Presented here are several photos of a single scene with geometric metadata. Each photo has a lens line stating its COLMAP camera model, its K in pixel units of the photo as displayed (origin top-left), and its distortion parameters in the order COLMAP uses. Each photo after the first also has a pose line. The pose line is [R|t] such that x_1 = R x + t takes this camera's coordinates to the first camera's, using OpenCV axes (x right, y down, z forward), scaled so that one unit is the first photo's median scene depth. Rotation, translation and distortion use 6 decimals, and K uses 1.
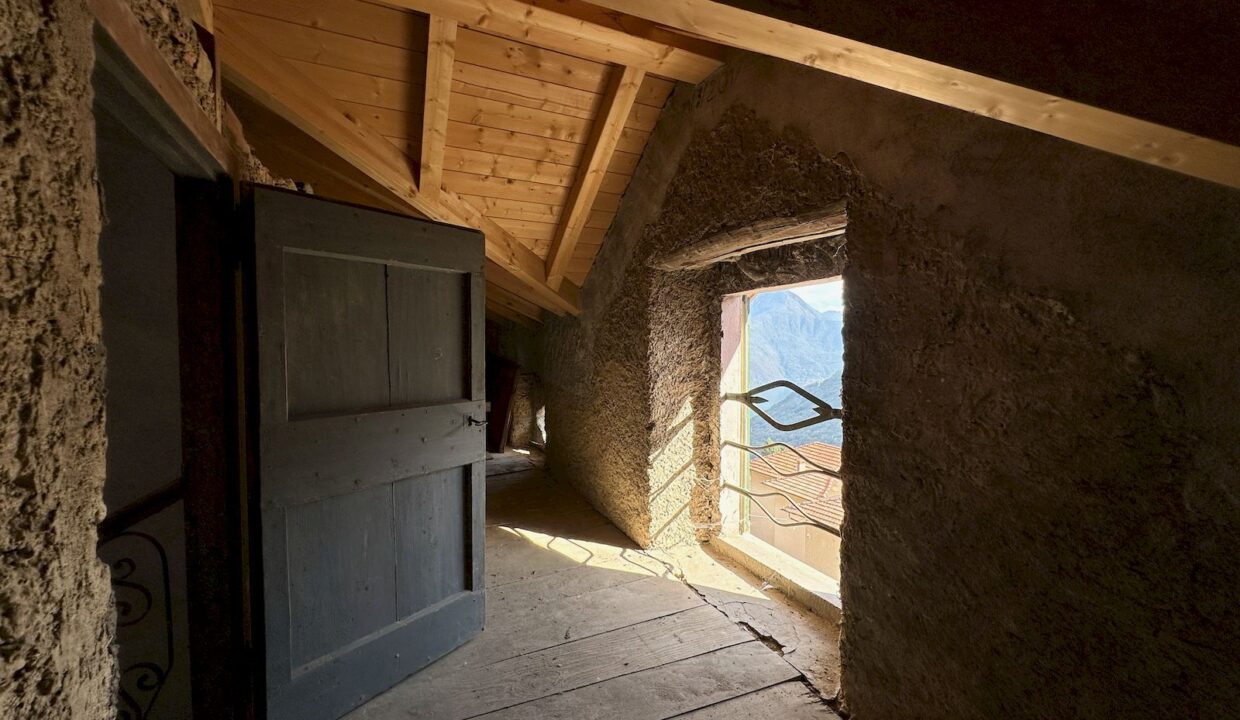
lens RADIAL K [[495.1, 0, 621.4], [0, 495.1, 358.3], [0, 0, 1]] dist [0.000126, 0.000000]
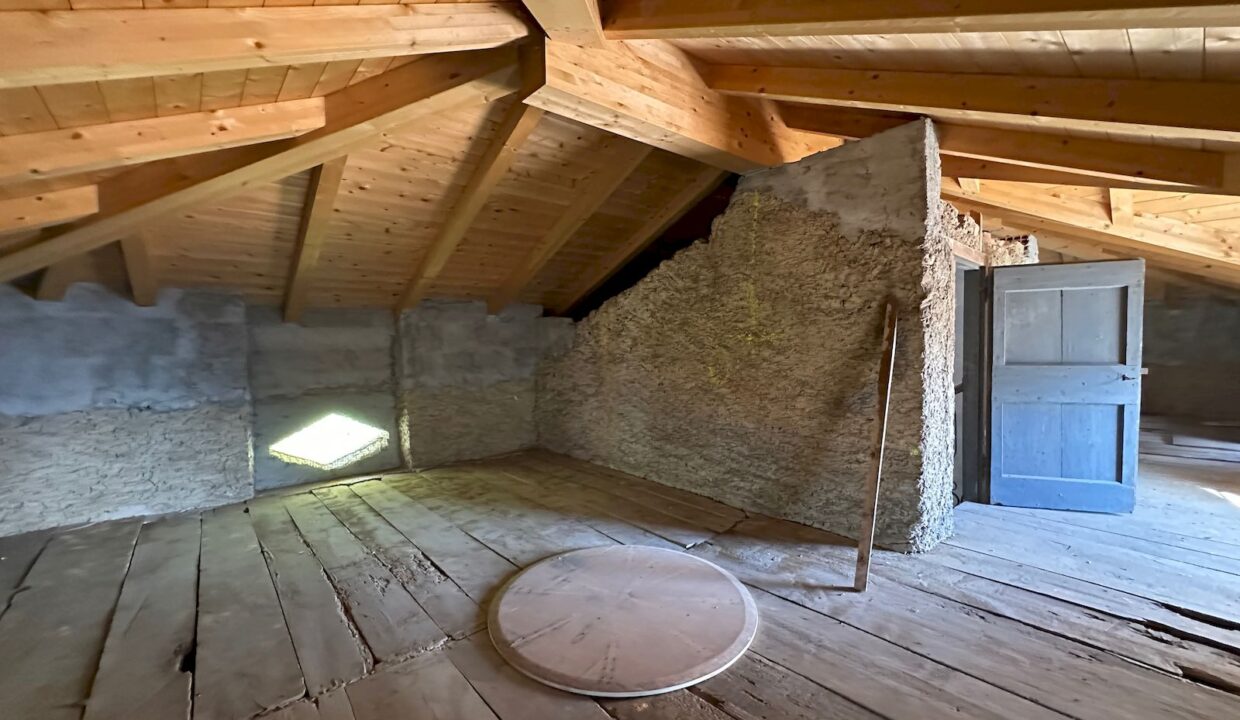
lens RADIAL K [[495.1, 0, 621.4], [0, 495.1, 358.3], [0, 0, 1]] dist [0.000126, 0.000000]
pose [[0.272800, 0.040051, -0.961237, 0.785430], [-0.011752, 0.999197, 0.038297, 0.020643], [0.961999, 0.000849, 0.273051, -1.004347]]
